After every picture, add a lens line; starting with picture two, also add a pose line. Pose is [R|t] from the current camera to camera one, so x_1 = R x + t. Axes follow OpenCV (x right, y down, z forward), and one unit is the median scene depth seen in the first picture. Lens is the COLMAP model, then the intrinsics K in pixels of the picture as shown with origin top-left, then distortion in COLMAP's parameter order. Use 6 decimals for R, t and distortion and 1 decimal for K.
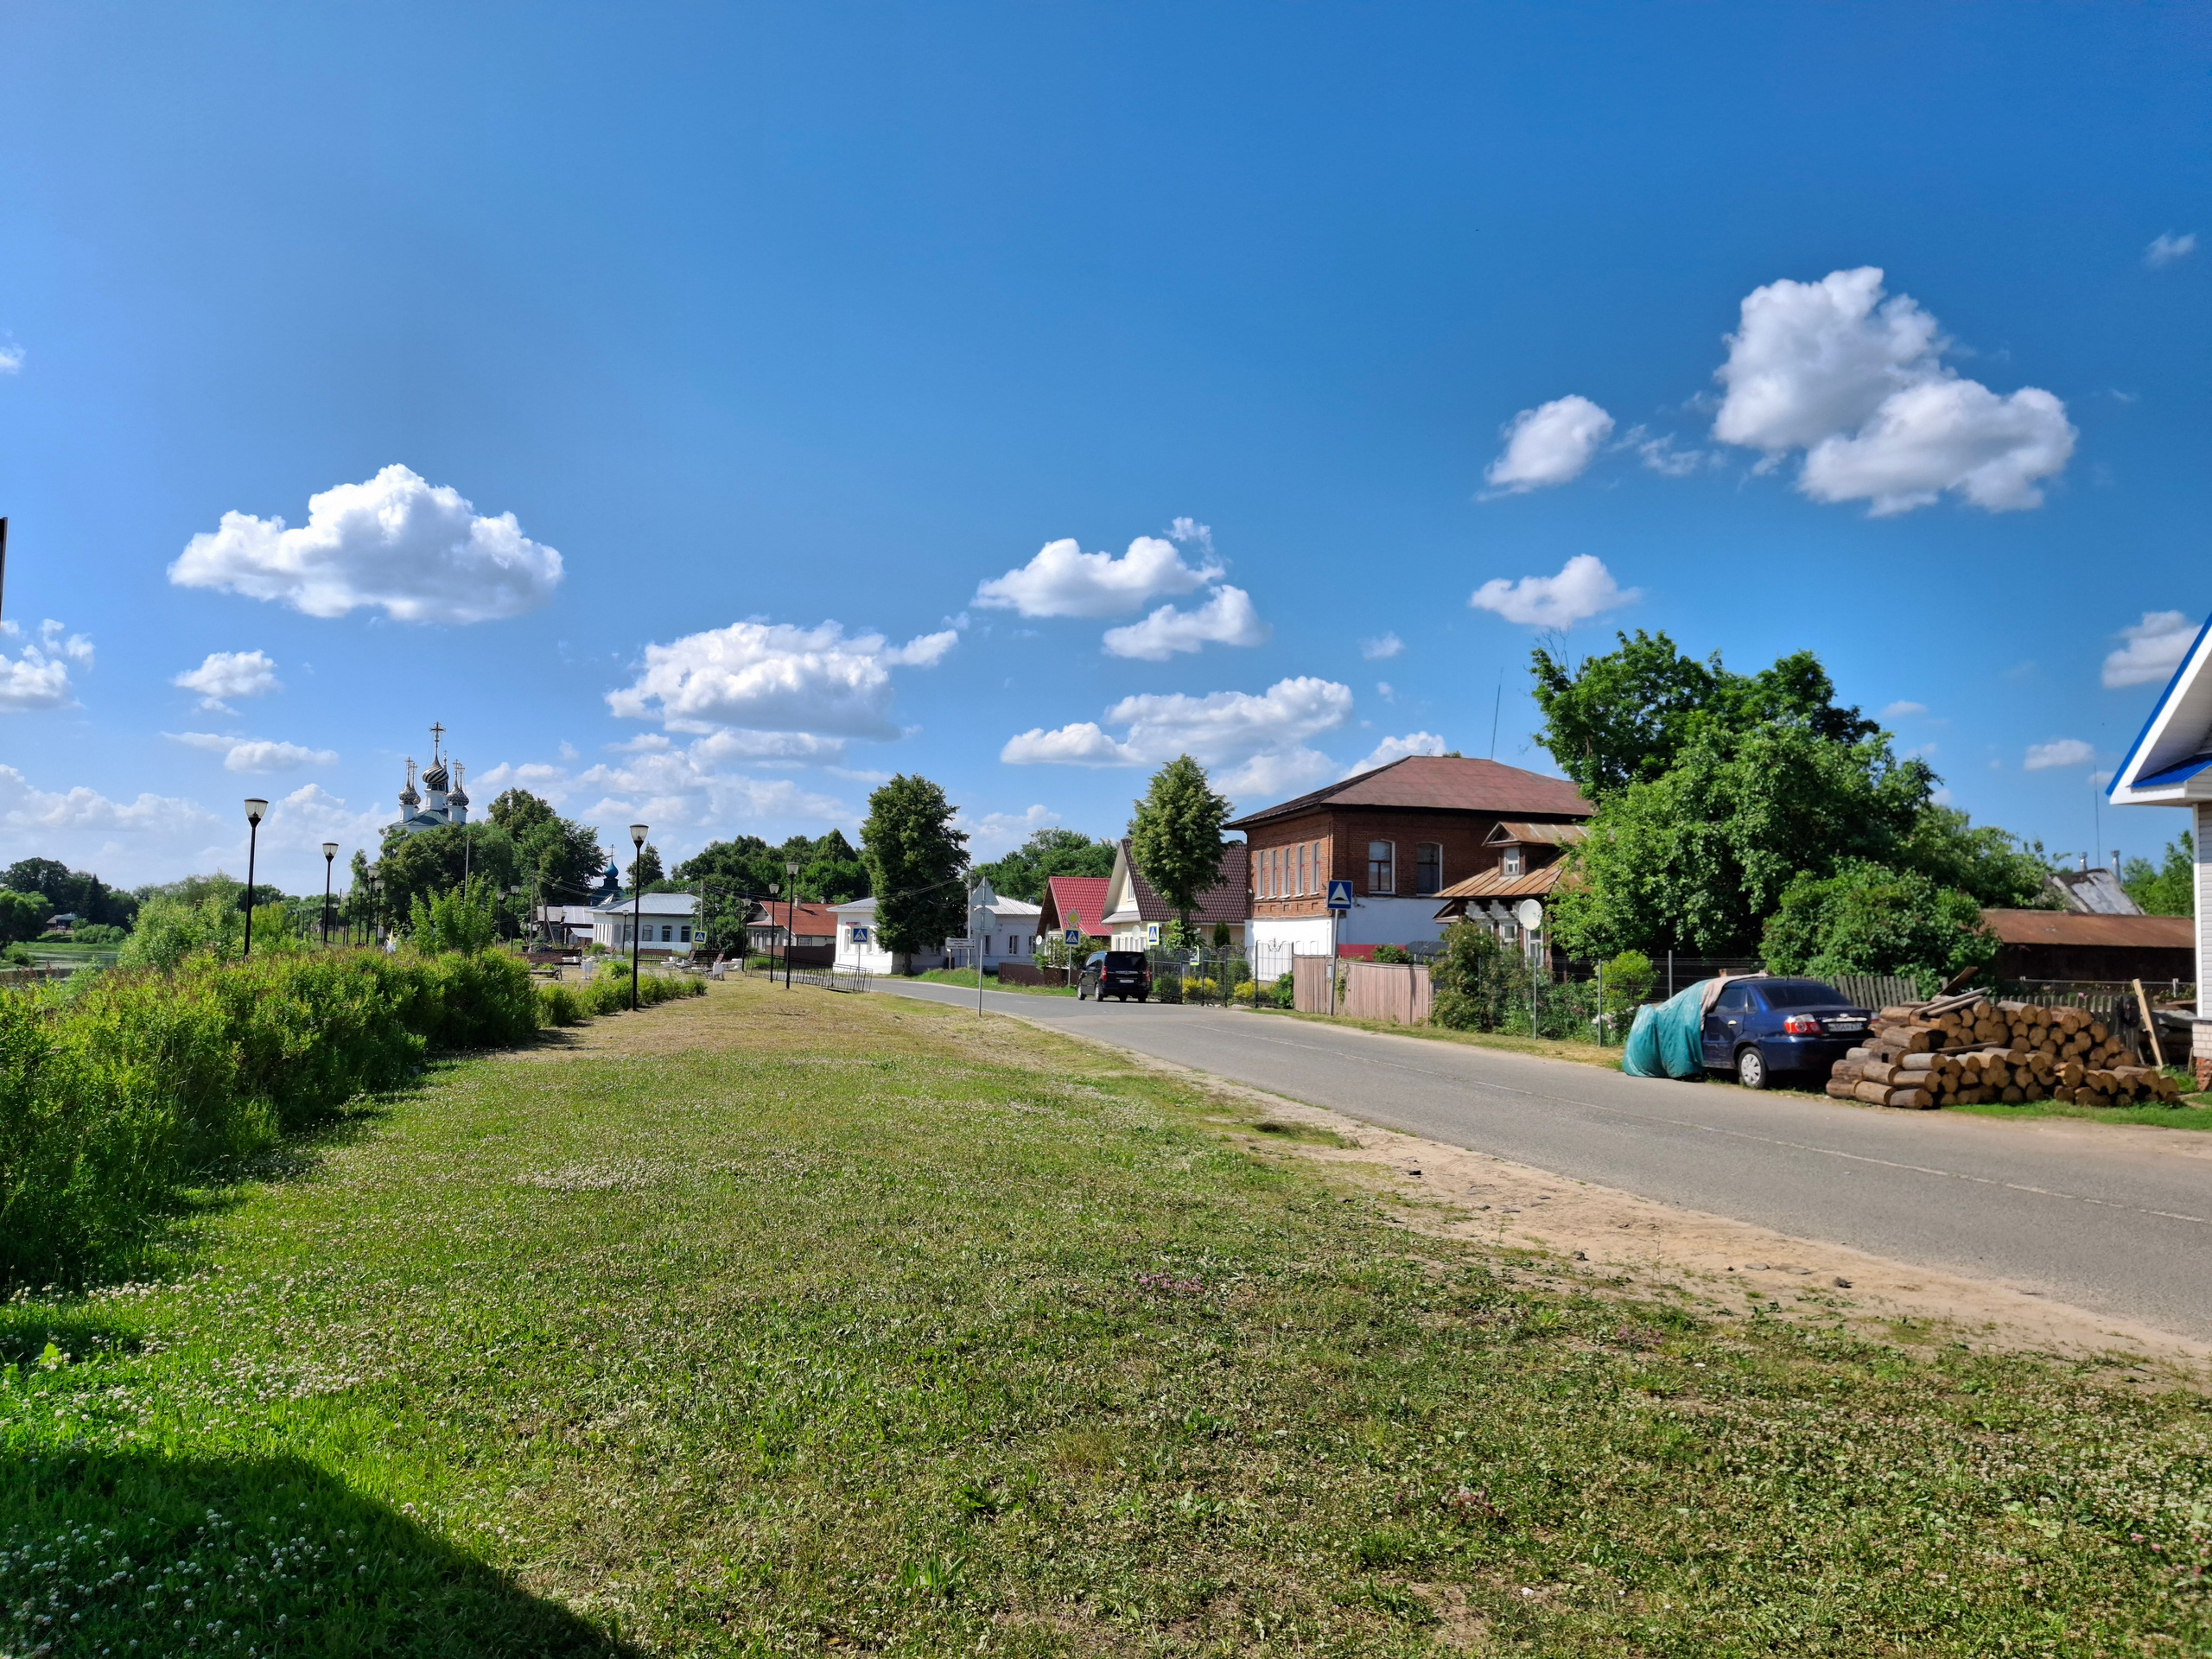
lens RADIAL K [[1624.1, 0, 1106.0], [0, 1624.1, 829.5], [0, 0, 1]] dist [-0.000146, -0.000261]
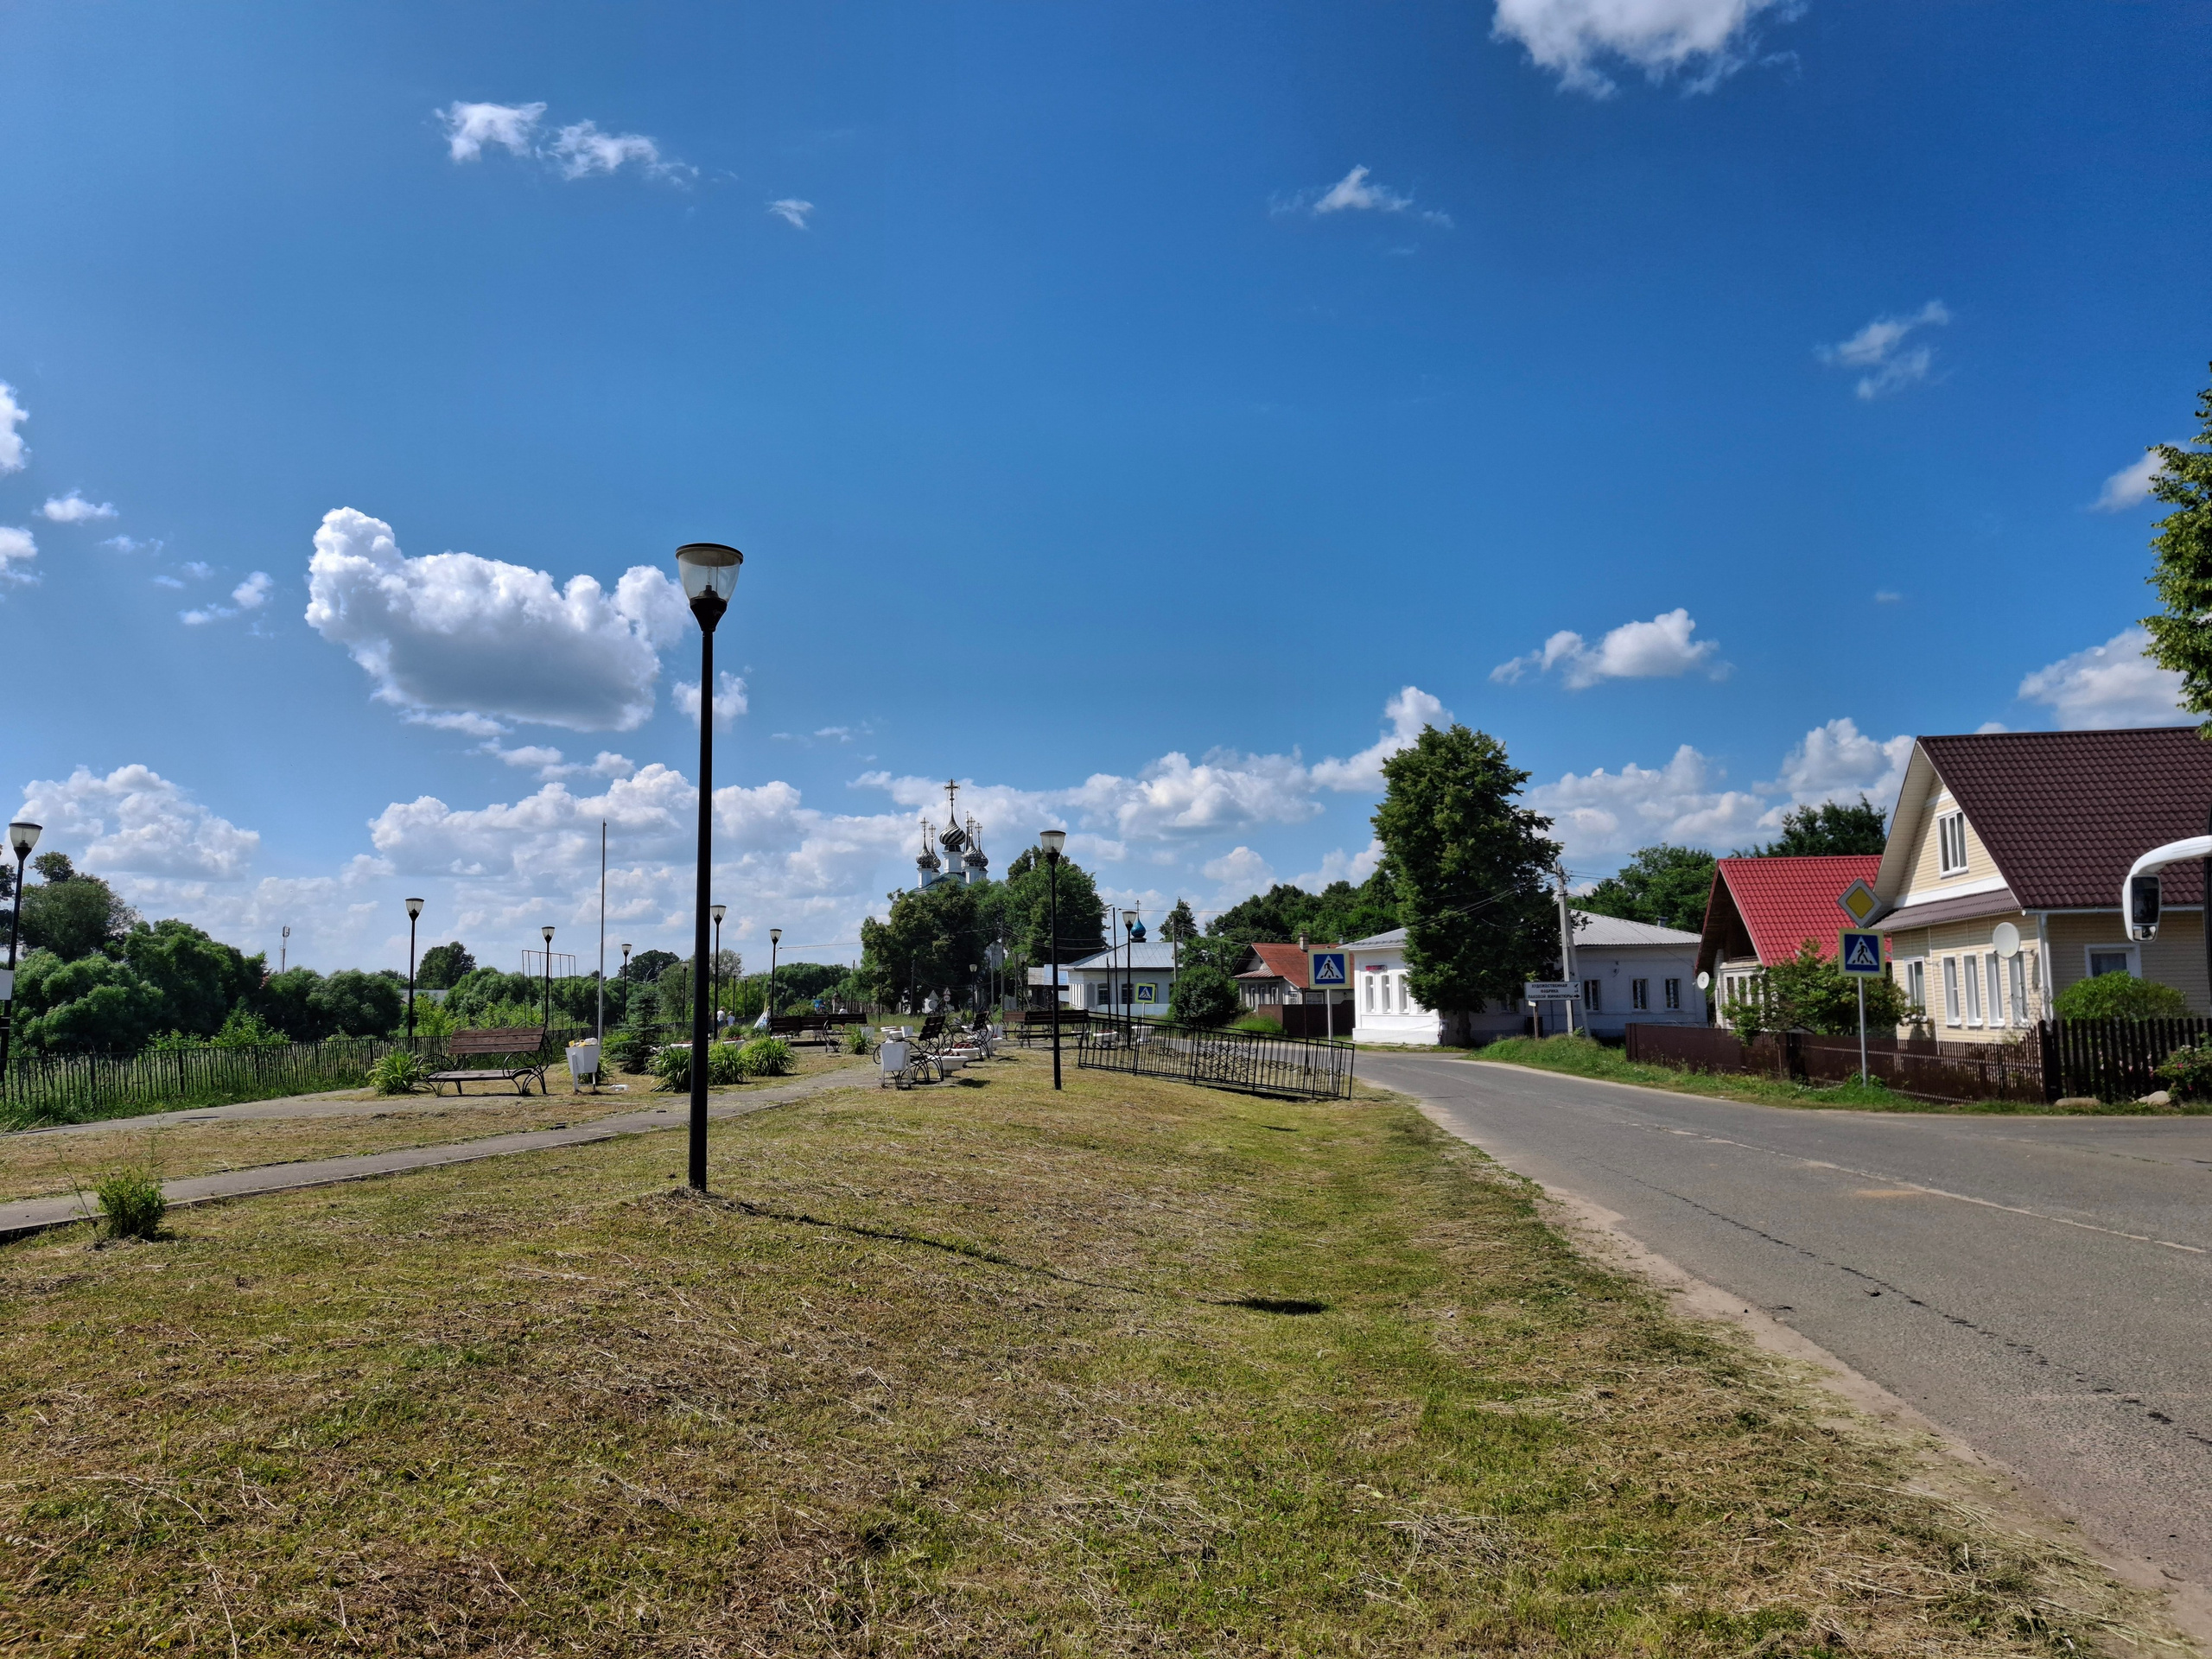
lens RADIAL K [[1602.1, 0, 1099.8], [0, 1602.1, 830.1], [0, 0, 1]] dist [0.192400, -0.000397]
pose [[0.938346, -0.065694, -0.339397, -0.034347], [0.052652, 0.997482, -0.047506, 0.027214], [0.341664, 0.026707, 0.939443, 0.341384]]
